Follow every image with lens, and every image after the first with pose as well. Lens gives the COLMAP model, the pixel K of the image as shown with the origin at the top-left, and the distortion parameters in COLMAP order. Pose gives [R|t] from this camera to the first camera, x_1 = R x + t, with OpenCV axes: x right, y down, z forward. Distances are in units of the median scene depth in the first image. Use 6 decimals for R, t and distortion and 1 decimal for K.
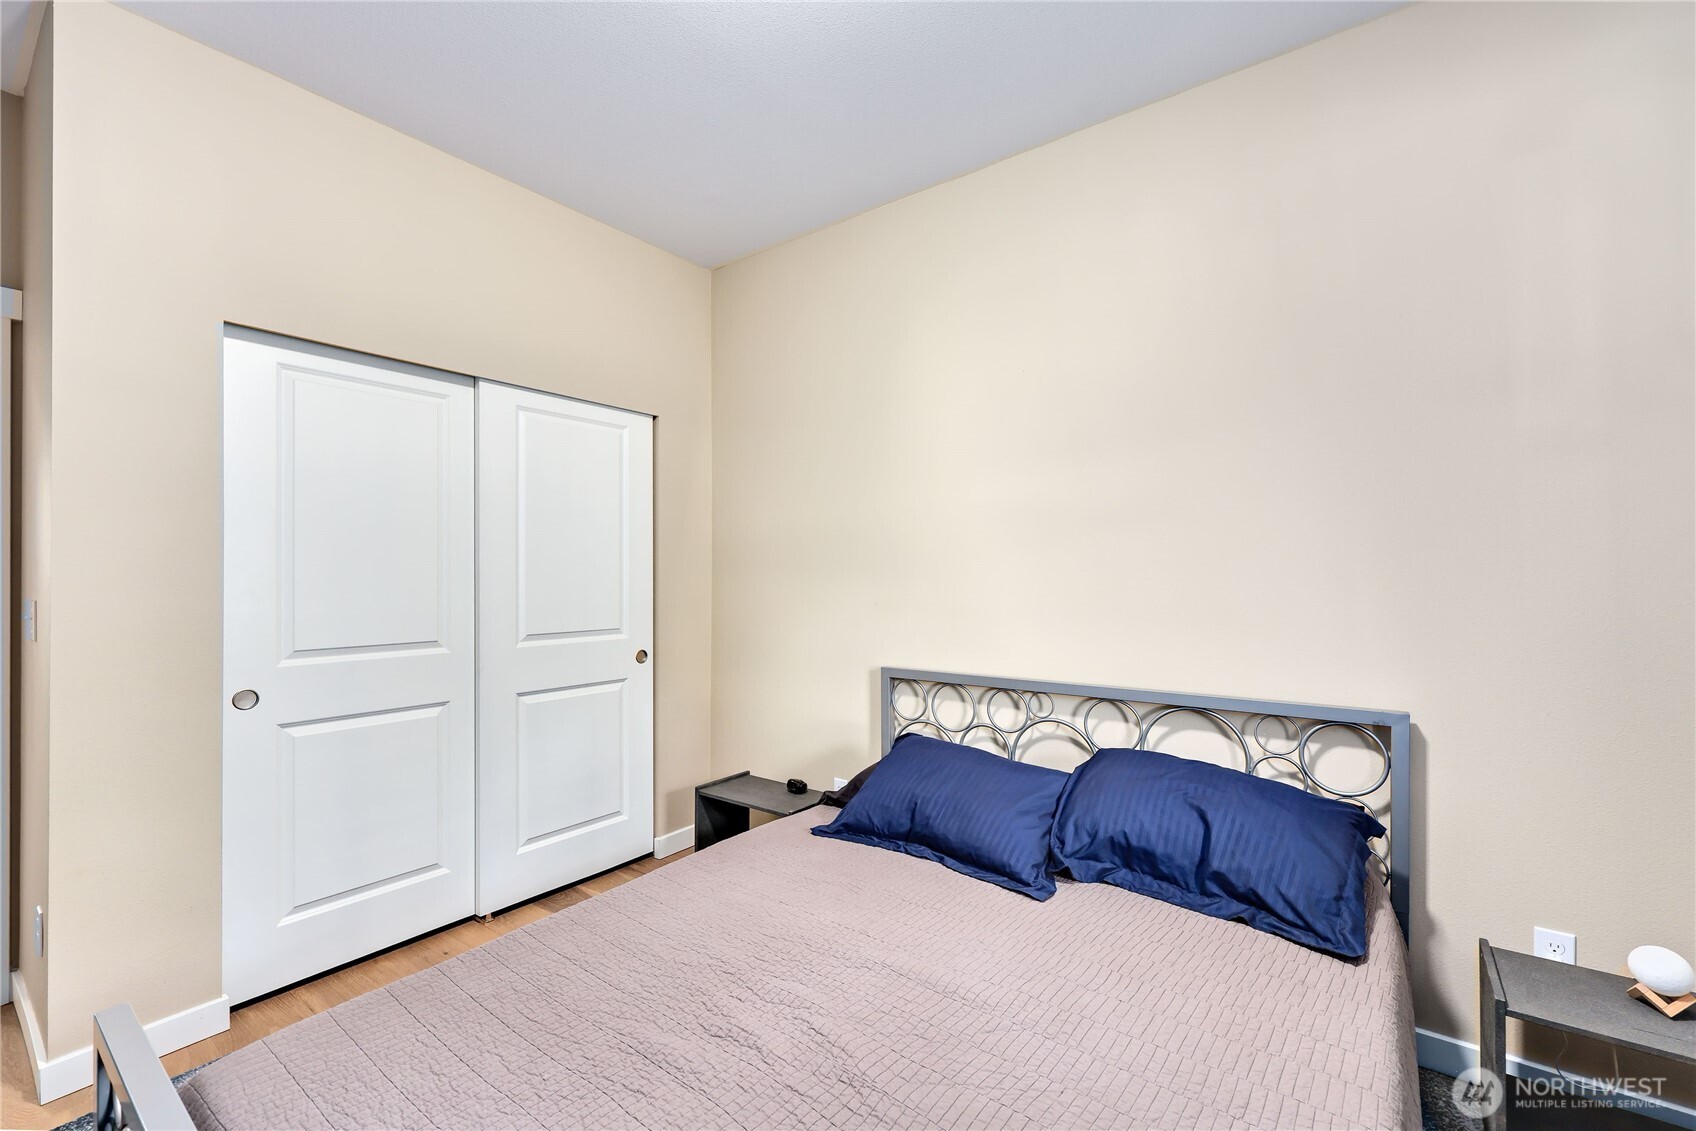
lens RADIAL K [[681.4, 0, 846.6], [0, 681.4, 569.9], [0, 0, 1]] dist [0.000770, 0.000064]
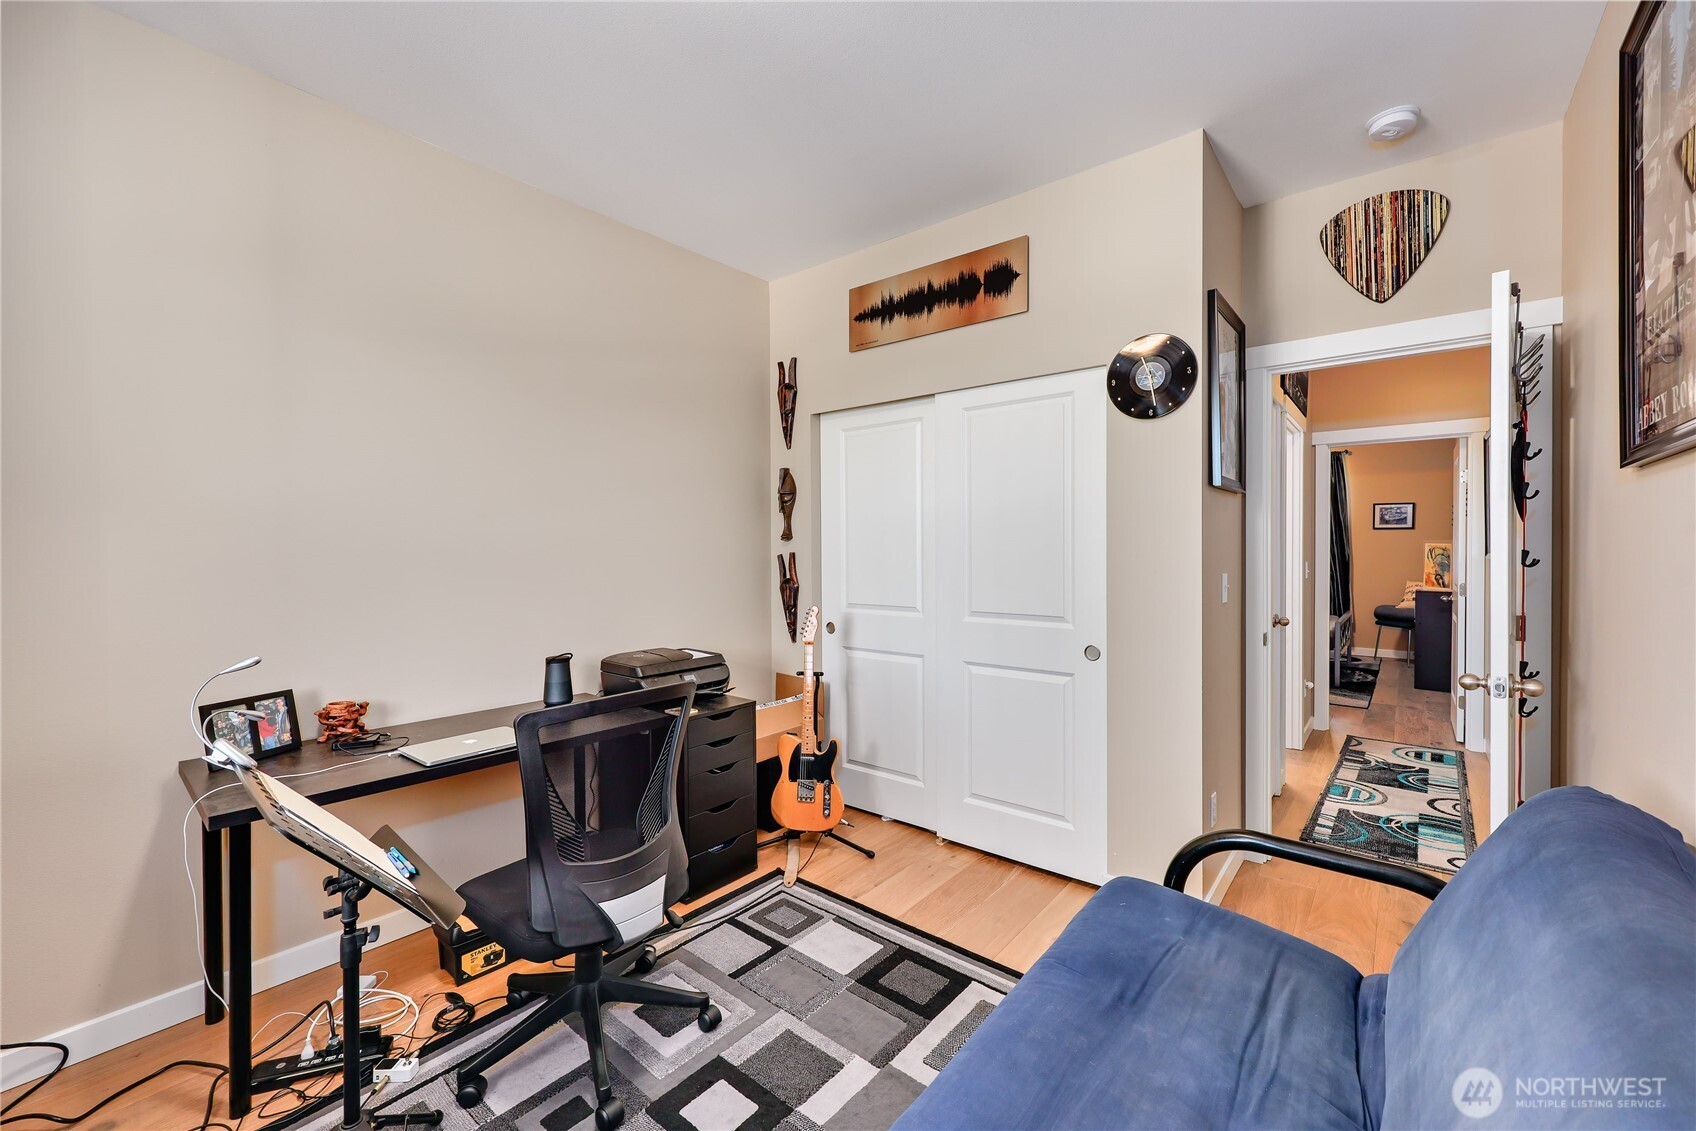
lens RADIAL K [[681.4, 0, 845.8], [0, 681.4, 565.2], [0, 0, 1]] dist [0.000770, 0.000064]
pose [[-0.067970, 0.003045, -0.997683, 0.624115], [0.003651, 0.999989, 0.002803, 0.015411], [0.997681, -0.003452, -0.067980, 0.819955]]
